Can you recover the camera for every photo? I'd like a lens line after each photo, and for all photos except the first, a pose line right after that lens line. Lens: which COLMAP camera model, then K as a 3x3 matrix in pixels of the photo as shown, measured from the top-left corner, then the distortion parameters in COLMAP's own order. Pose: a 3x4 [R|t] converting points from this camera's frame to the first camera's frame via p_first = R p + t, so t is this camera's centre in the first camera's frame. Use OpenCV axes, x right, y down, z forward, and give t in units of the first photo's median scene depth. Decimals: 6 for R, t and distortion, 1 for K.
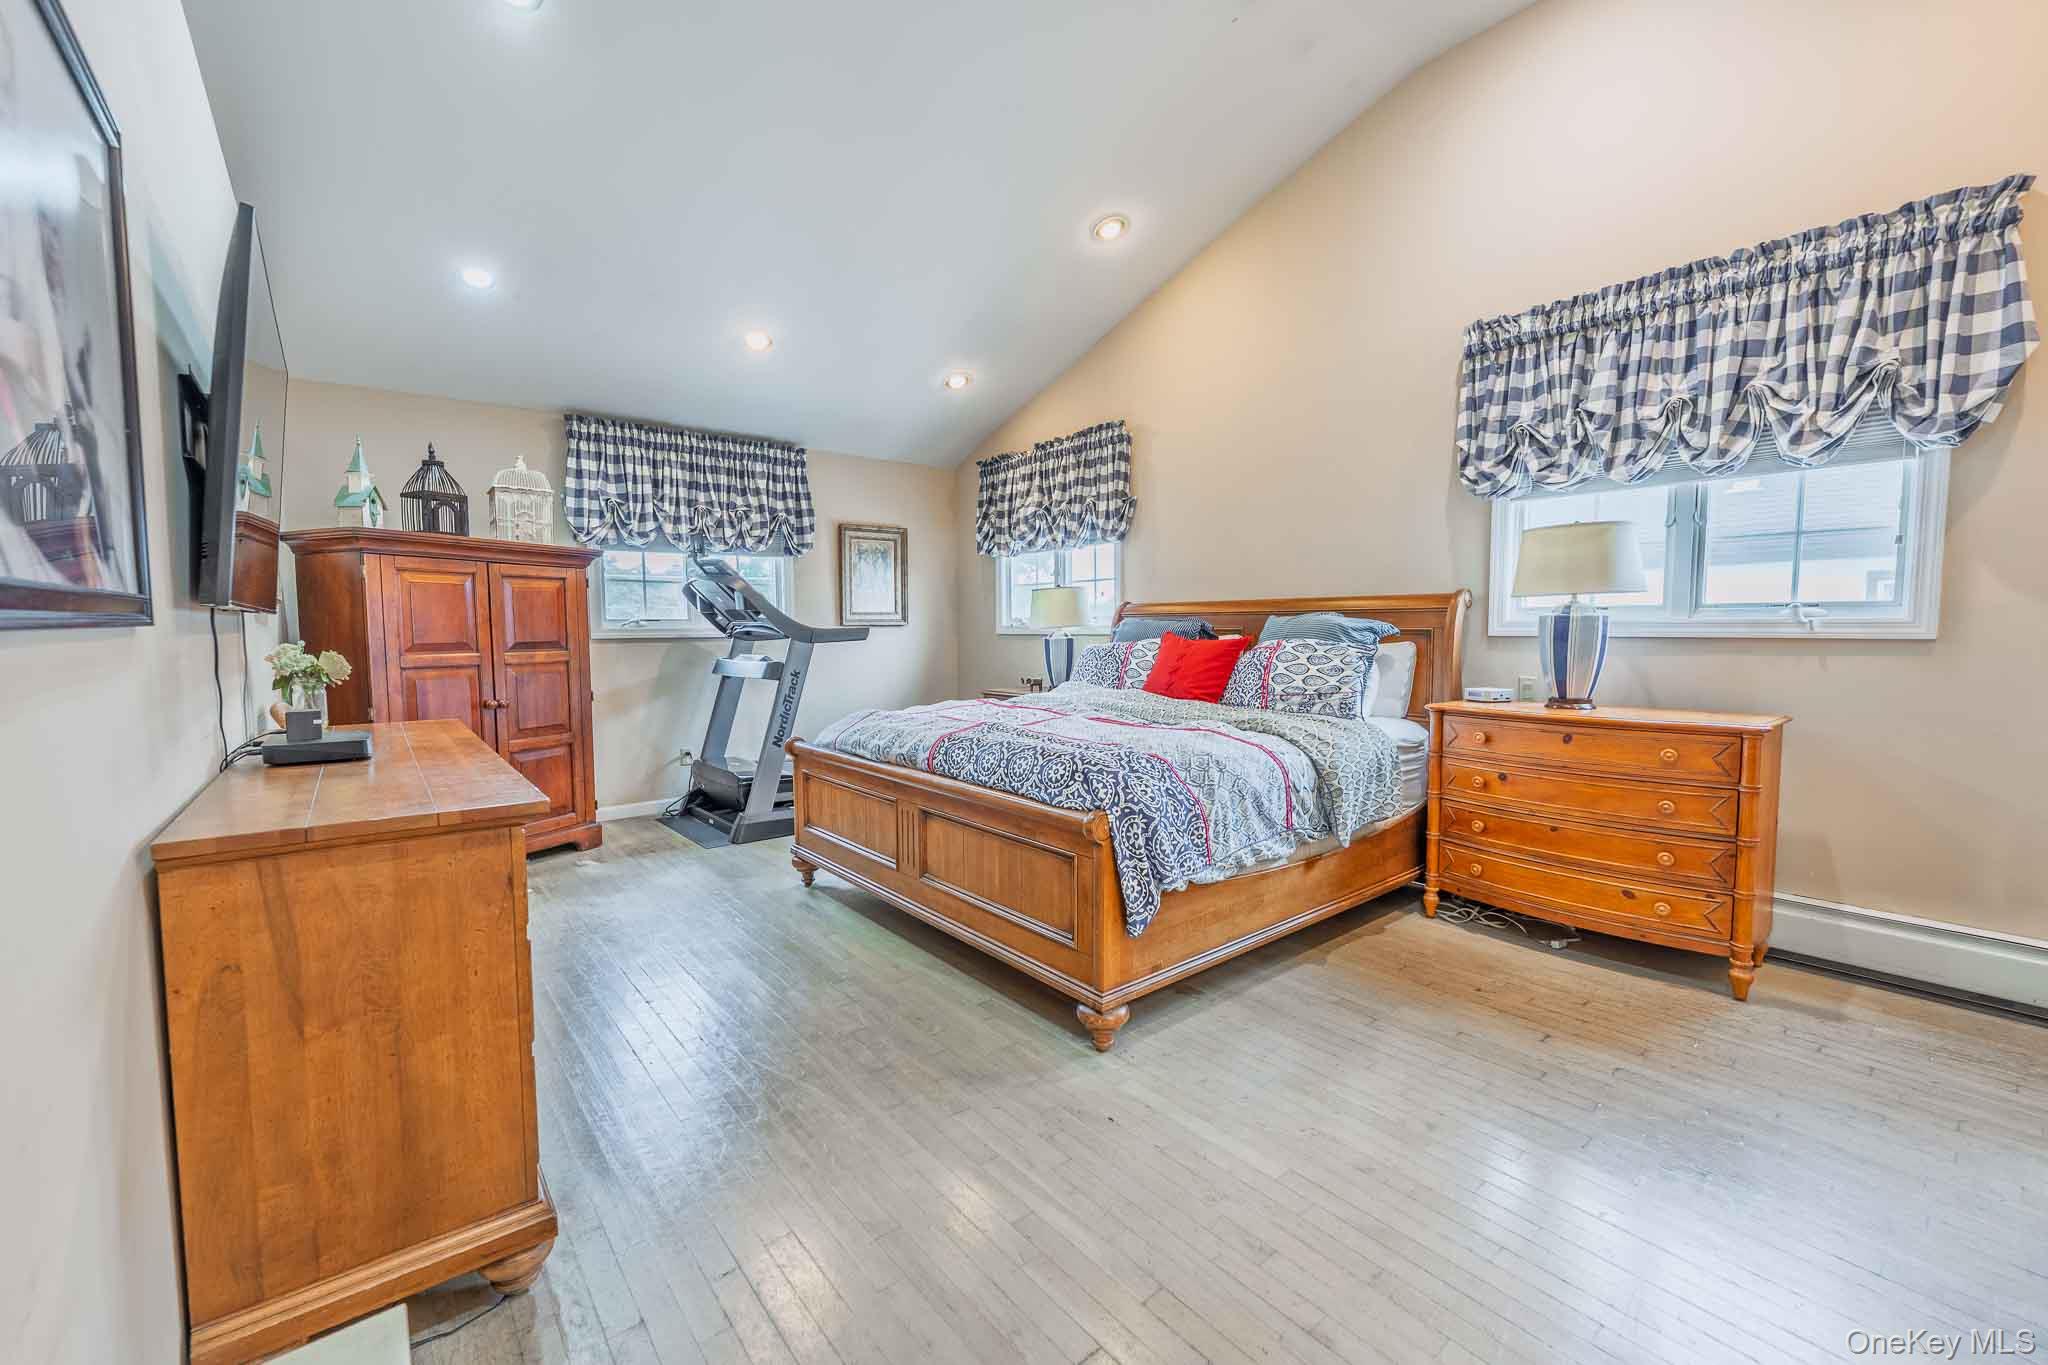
lens RADIAL K [[820.6, 0, 1020.7], [0, 820.6, 683.6], [0, 0, 1]] dist [0.000587, 0.000187]
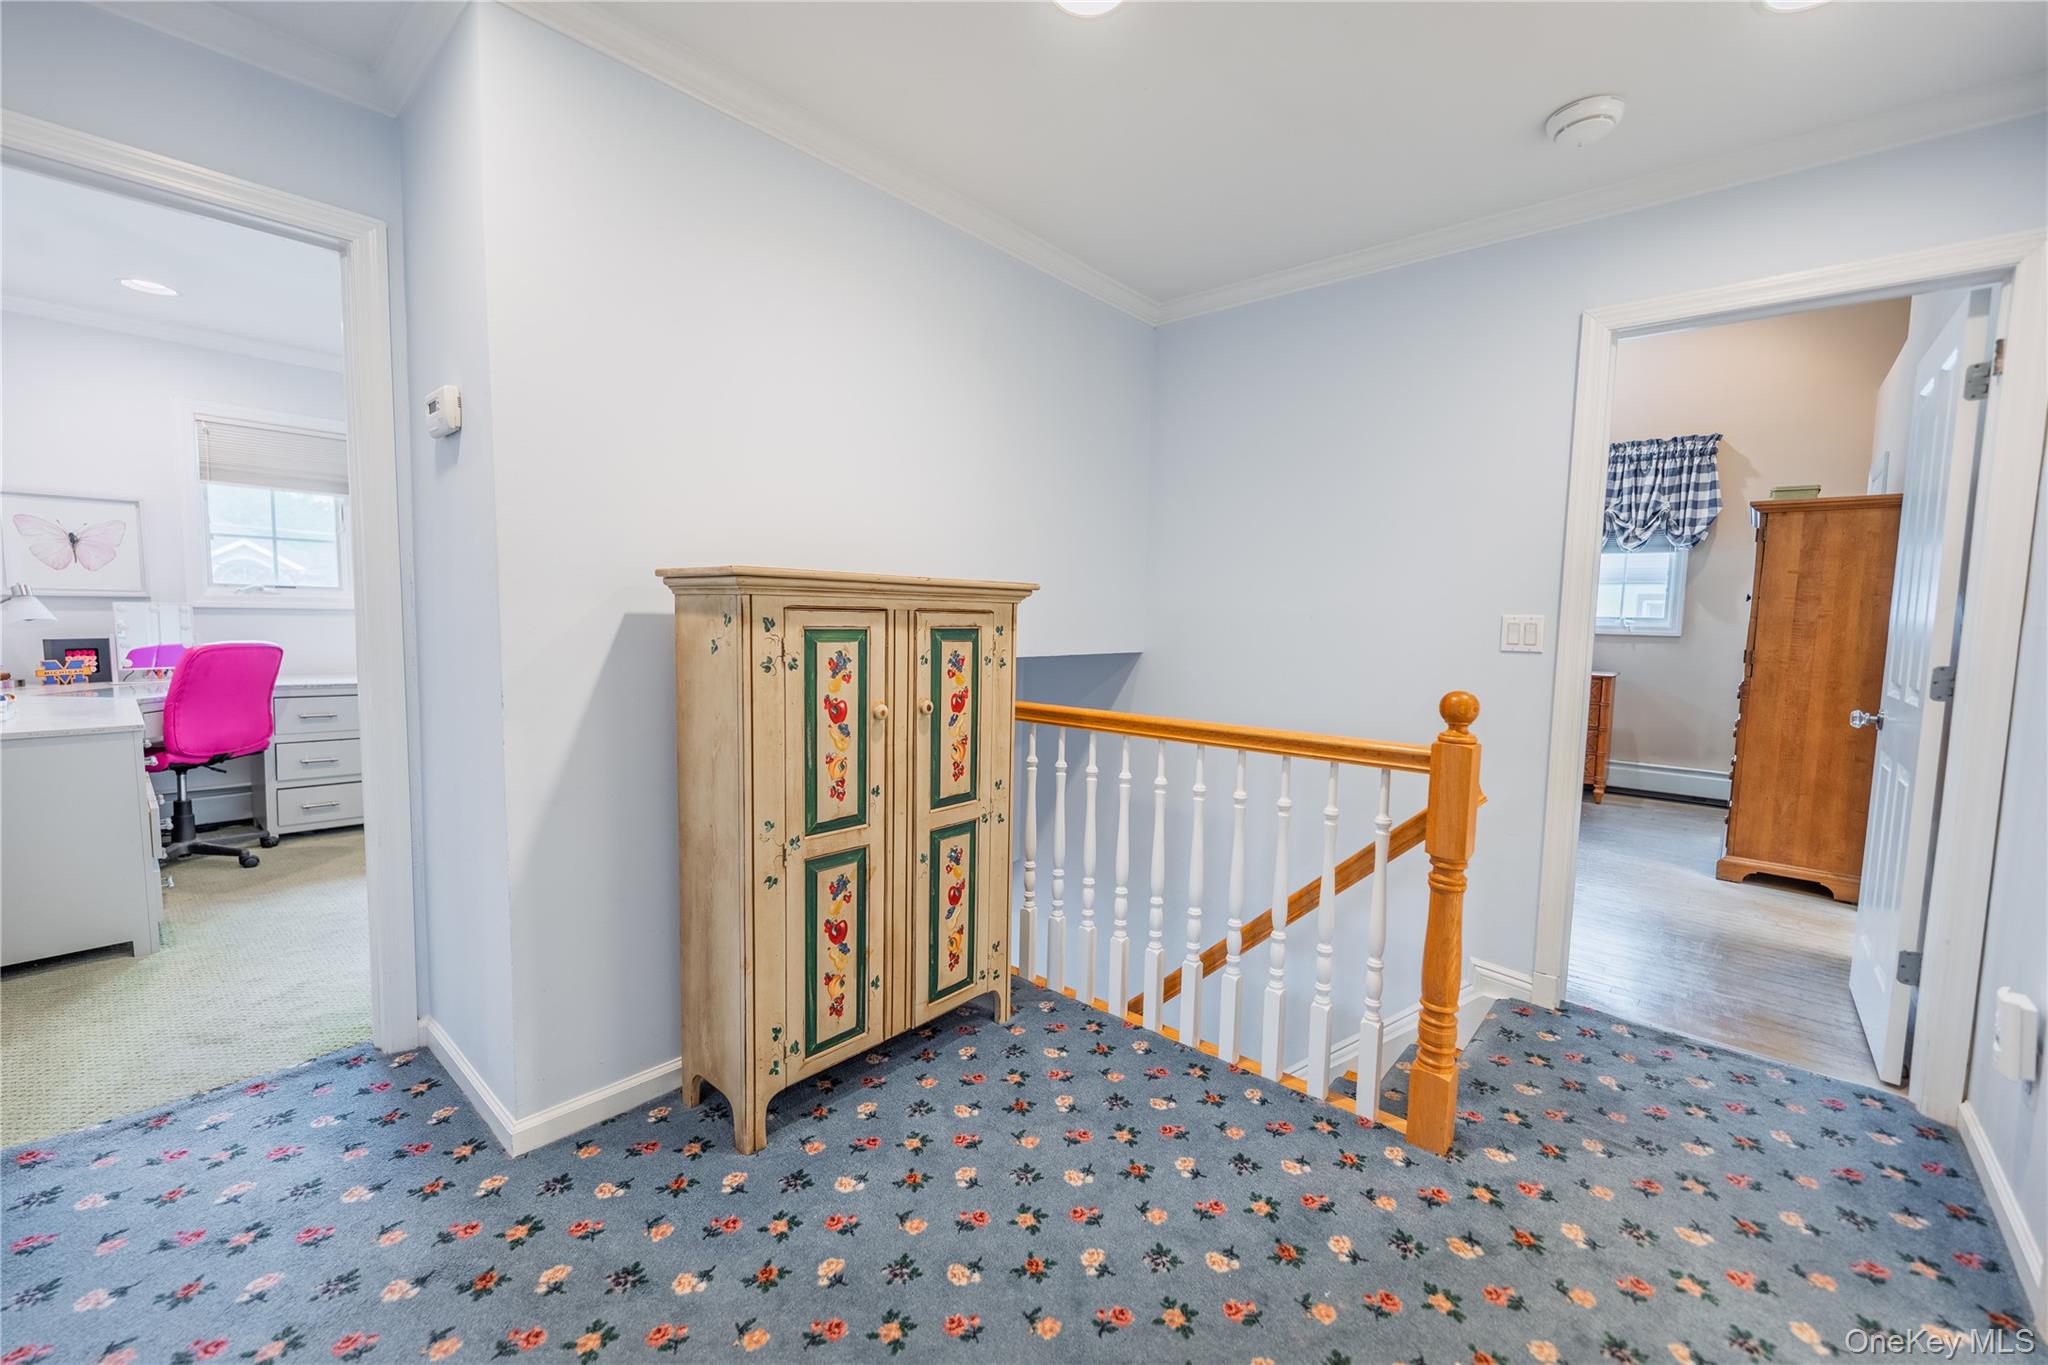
lens RADIAL K [[820.6, 0, 1020.7], [0, 820.6, 683.6], [0, 0, 1]] dist [0.000587, 0.000187]
pose [[0.985989, 0.011573, 0.166408, -0.982651], [-0.014187, 0.999794, 0.014526, 0.065173], [-0.166206, -0.016683, 0.985950, -0.867109]]
